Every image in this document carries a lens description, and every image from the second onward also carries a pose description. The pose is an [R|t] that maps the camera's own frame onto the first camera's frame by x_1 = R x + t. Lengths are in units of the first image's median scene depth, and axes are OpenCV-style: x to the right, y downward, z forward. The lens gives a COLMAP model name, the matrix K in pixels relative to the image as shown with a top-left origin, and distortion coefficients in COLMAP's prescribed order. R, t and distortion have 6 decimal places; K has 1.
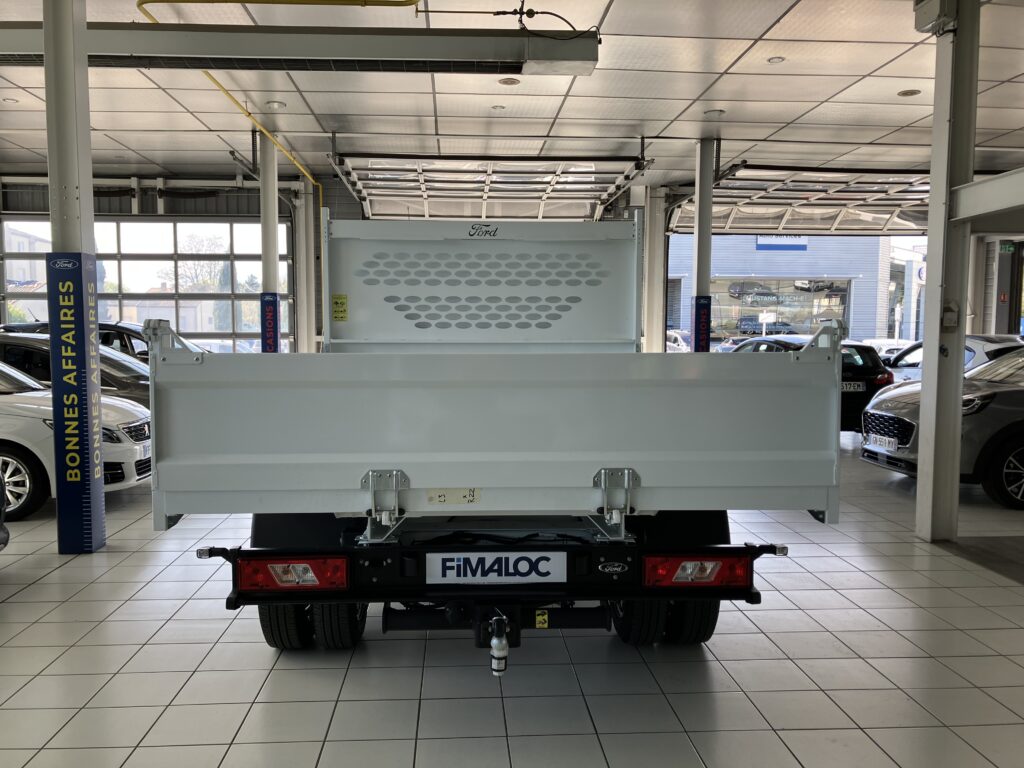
lens RADIAL K [[837.4, 0, 507.8], [0, 837.4, 388.0], [0, 0, 1]] dist [0.017469, -0.017034]
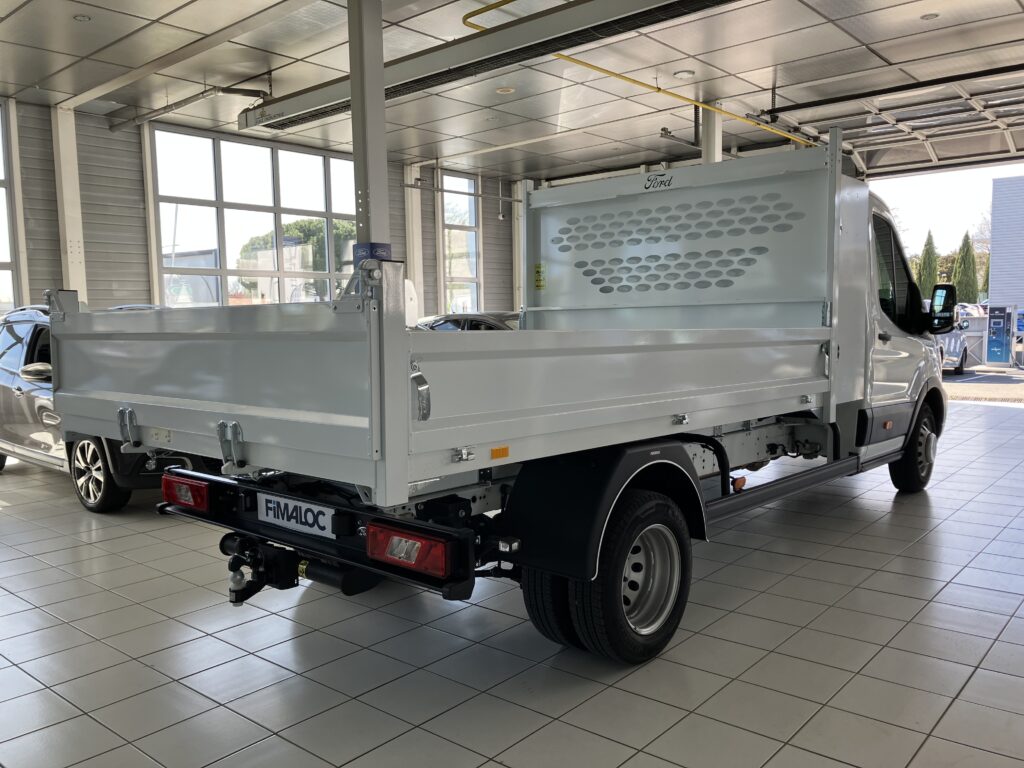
lens RADIAL K [[837.4, 0, 509.4], [0, 837.4, 389.4], [0, 0, 1]] dist [0.017469, -0.017034]
pose [[0.710692, 0.042692, -0.702207, 0.497082], [-0.022521, 0.999026, 0.037945, 0.005441], [0.703143, -0.011152, 0.710961, 0.238985]]
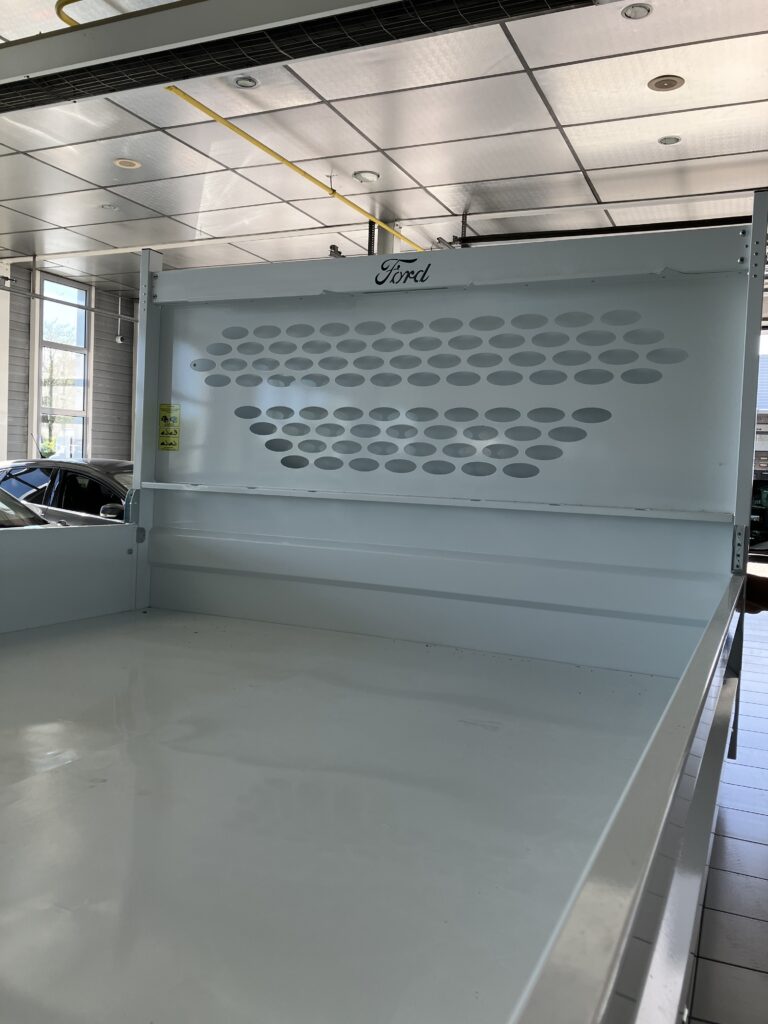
lens RADIAL K [[837.4, 0, 387.9], [0, 837.4, 513.1], [0, 0, 1]] dist [0.017469, -0.017034]
pose [[0.885353, 0.058640, -0.461206, 0.193467], [-0.064988, 0.997884, 0.002120, -0.048094], [0.460354, 0.028096, 0.887291, 0.563195]]
